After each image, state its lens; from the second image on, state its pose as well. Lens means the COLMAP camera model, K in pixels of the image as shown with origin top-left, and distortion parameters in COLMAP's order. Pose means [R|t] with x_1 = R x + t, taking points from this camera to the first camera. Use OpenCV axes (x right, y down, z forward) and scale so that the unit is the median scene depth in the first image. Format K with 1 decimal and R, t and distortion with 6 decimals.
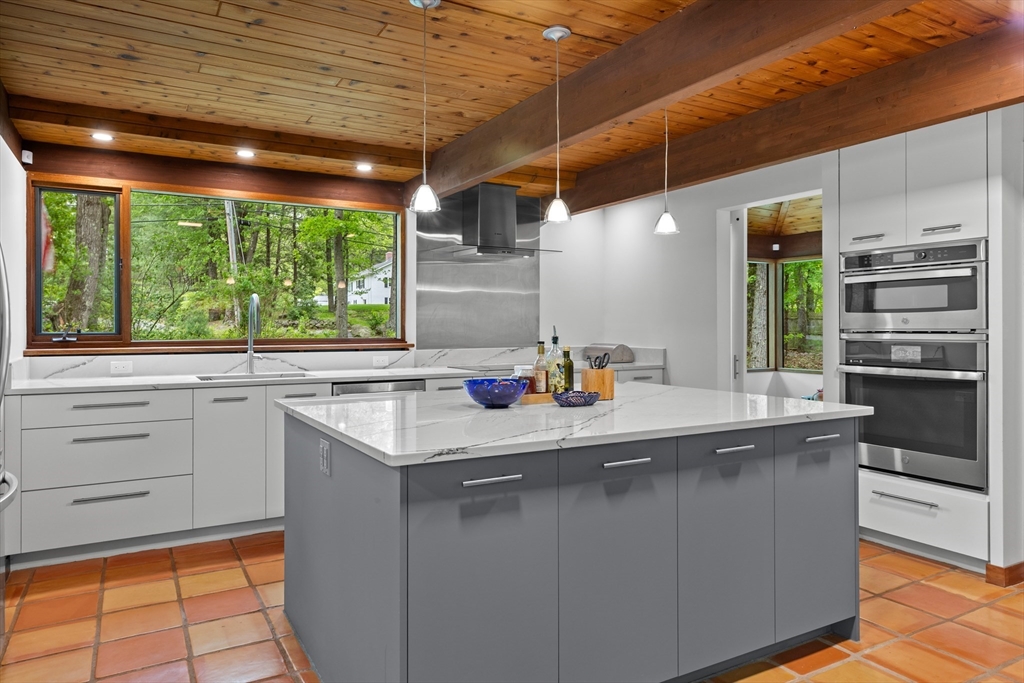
lens RADIAL K [[677.0, 0, 512.0], [0, 677.0, 341.5], [0, 0, 1]] dist [0.003705, 0.001551]
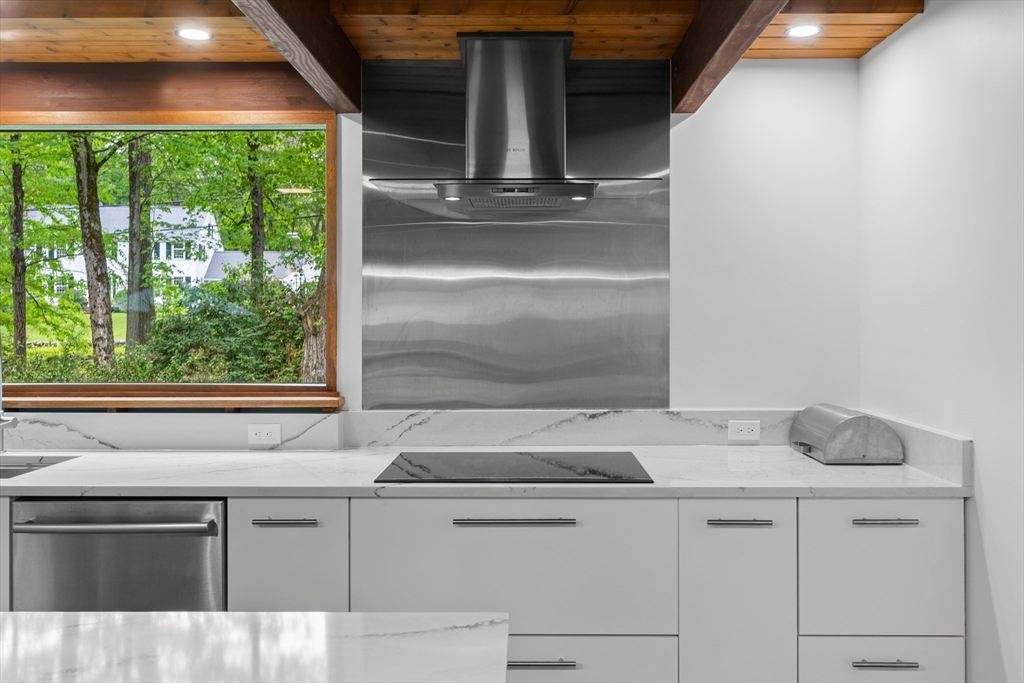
lens RADIAL K [[882.5, 0, 515.1], [0, 882.5, 313.9], [0, 0, 1]] dist [0.002410, 0.008886]
pose [[0.865466, -0.003406, -0.500957, 0.306587], [-0.009800, 0.999670, -0.023727, -0.048584], [0.500872, 0.025445, 0.865147, 0.605947]]
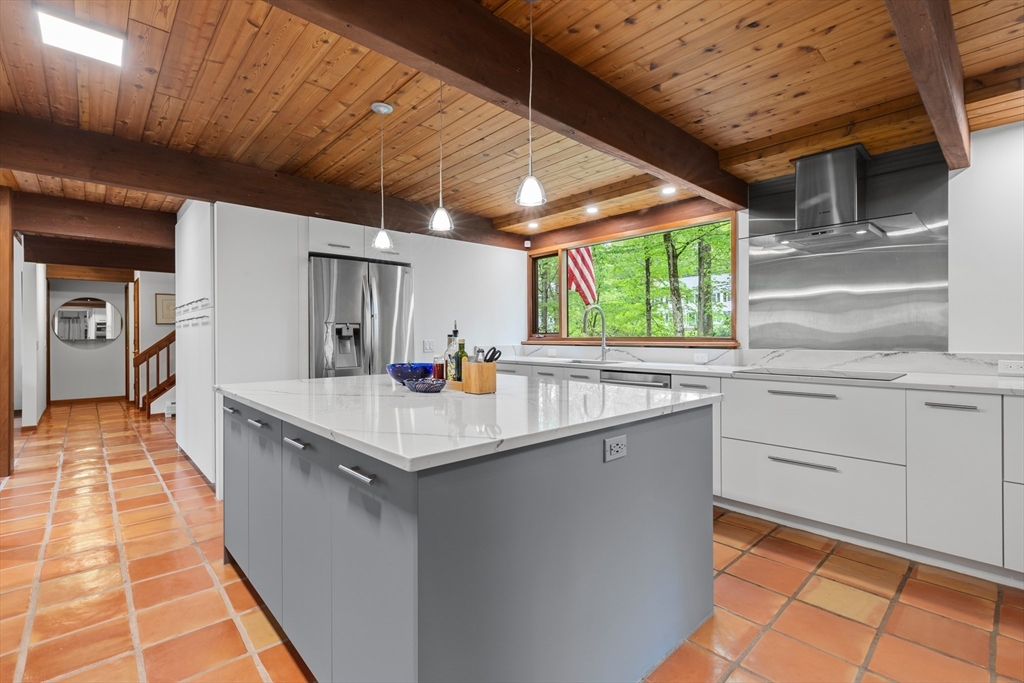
lens RADIAL K [[463.2, 0, 512.0], [0, 463.2, 341.5], [0, 0, 1]] dist [0.000566, -0.000569]
pose [[0.231372, 0.010303, -0.972811, 0.526457], [-0.016349, 0.999844, 0.006701, 0.002691], [0.972728, 0.014354, 0.231505, 0.582507]]
